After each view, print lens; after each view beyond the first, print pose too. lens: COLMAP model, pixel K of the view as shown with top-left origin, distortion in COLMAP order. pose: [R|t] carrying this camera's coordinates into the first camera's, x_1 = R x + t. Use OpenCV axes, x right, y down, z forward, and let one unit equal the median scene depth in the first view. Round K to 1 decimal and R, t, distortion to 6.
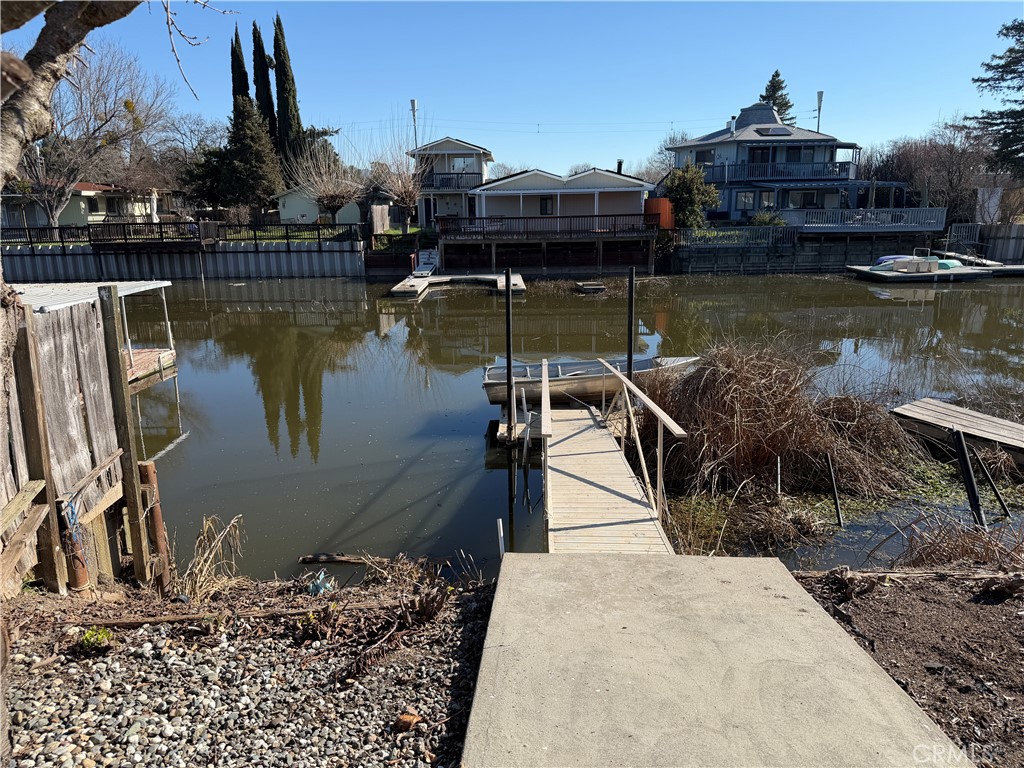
lens RADIAL K [[721.0, 0, 503.5], [0, 721.0, 388.2], [0, 0, 1]] dist [0.048325, -0.049186]
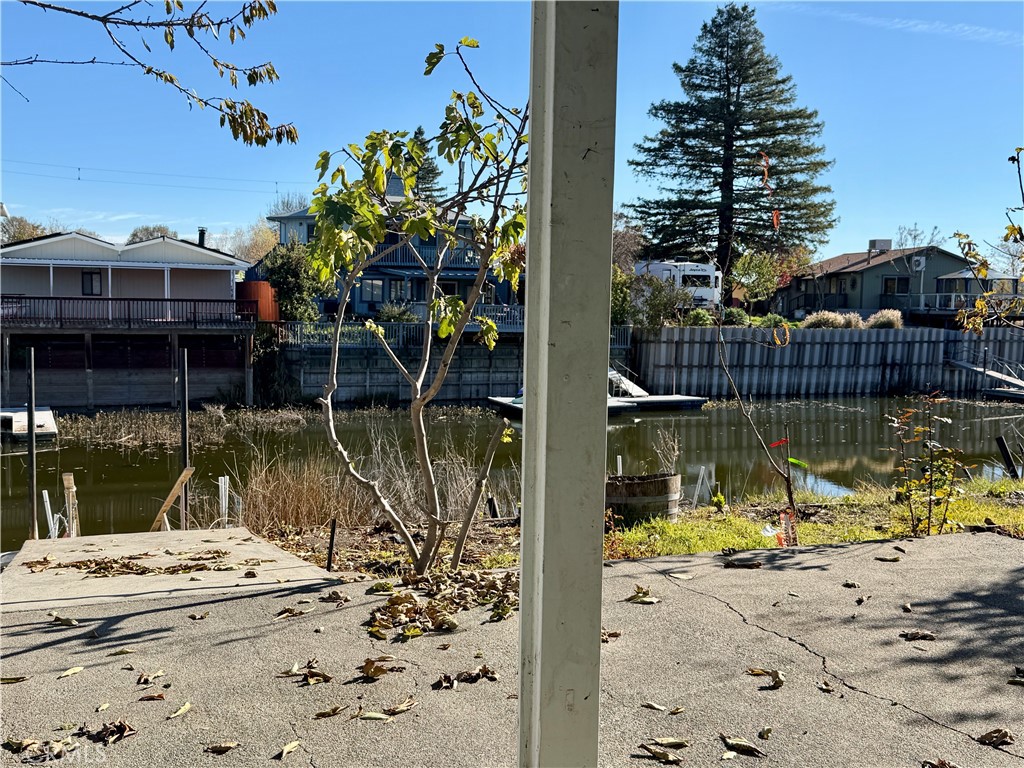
lens RADIAL K [[1090.6, 0, 505.3], [0, 1090.6, 393.2], [0, 0, 1]] dist [0.079055, 0.000000]
pose [[0.916889, -0.002238, 0.399136, 0.000332], [0.064684, 0.987599, -0.143055, 0.025125], [-0.393866, 0.156984, 0.905663, -0.086124]]
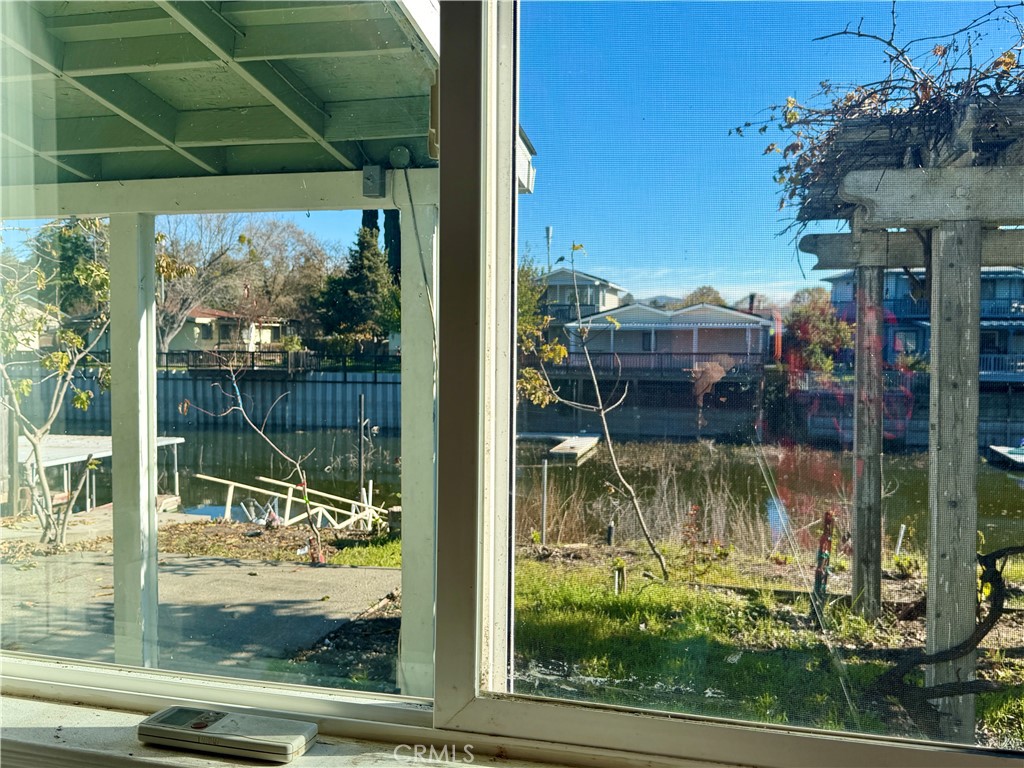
lens RADIAL K [[920.9, 0, 520.1], [0, 920.9, 379.8], [0, 0, 1]] dist [0.094910, -0.020822]
pose [[0.972945, 0.031758, -0.228844, 0.152765], [-0.076413, 0.978997, -0.189015, 0.023136], [0.218035, 0.201388, 0.954937, -0.117280]]
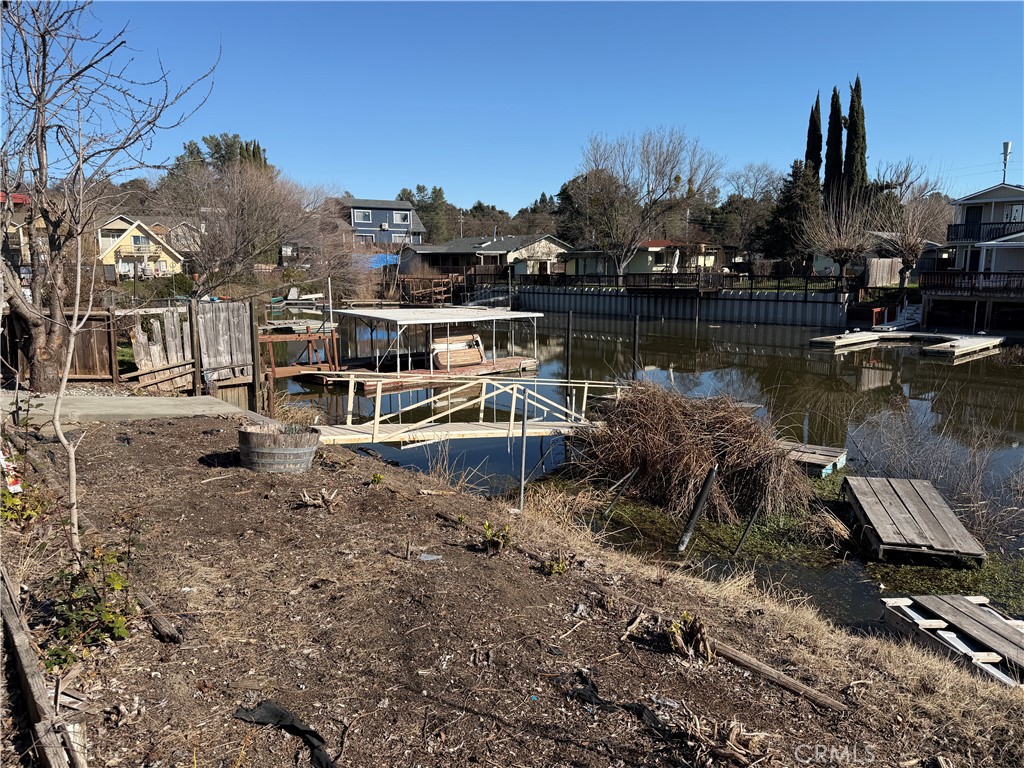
lens RADIAL K [[721.0, 0, 517.3], [0, 721.0, 394.9], [0, 0, 1]] dist [0.048325, -0.049186]
pose [[0.664368, 0.144962, -0.733213, 0.231325], [-0.186033, 0.982209, 0.025625, -0.004789], [0.723883, 0.119378, 0.679517, -0.002779]]
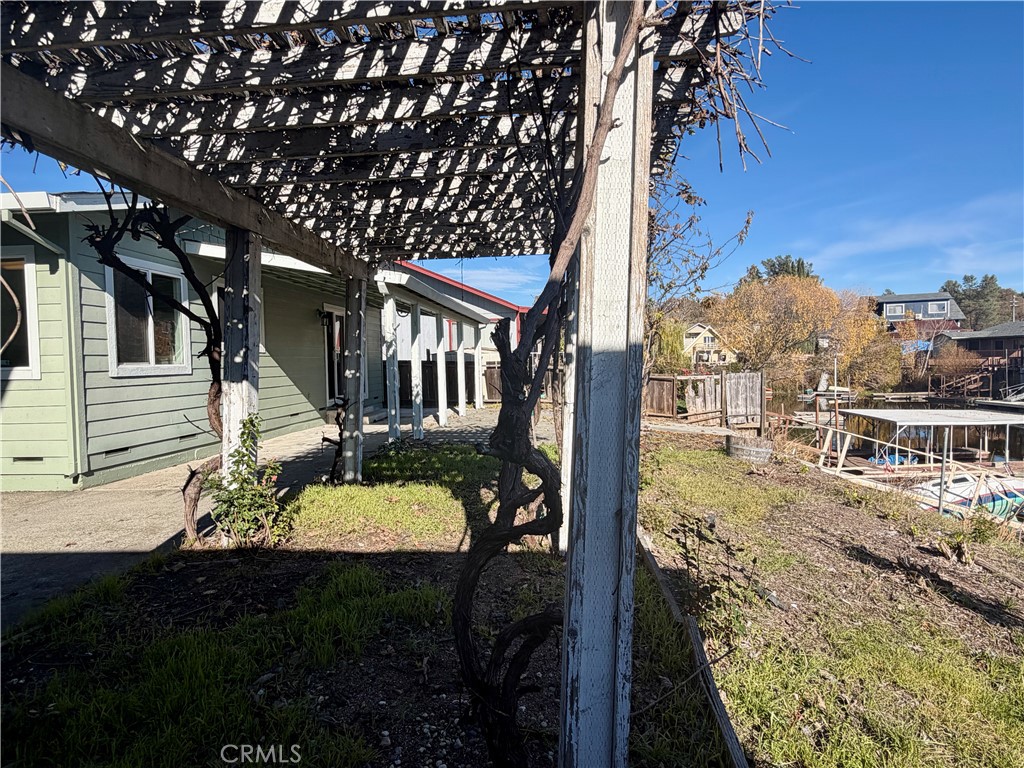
lens RADIAL K [[575.3, 0, 512.0], [0, 575.3, 384.7], [0, 0, 1]] dist [-0.001443, -0.000223]
pose [[-0.077507, 0.054108, -0.995522, 0.287800], [-0.214643, 0.974205, 0.069660, 0.000898], [0.973612, 0.219081, -0.063894, -0.006791]]
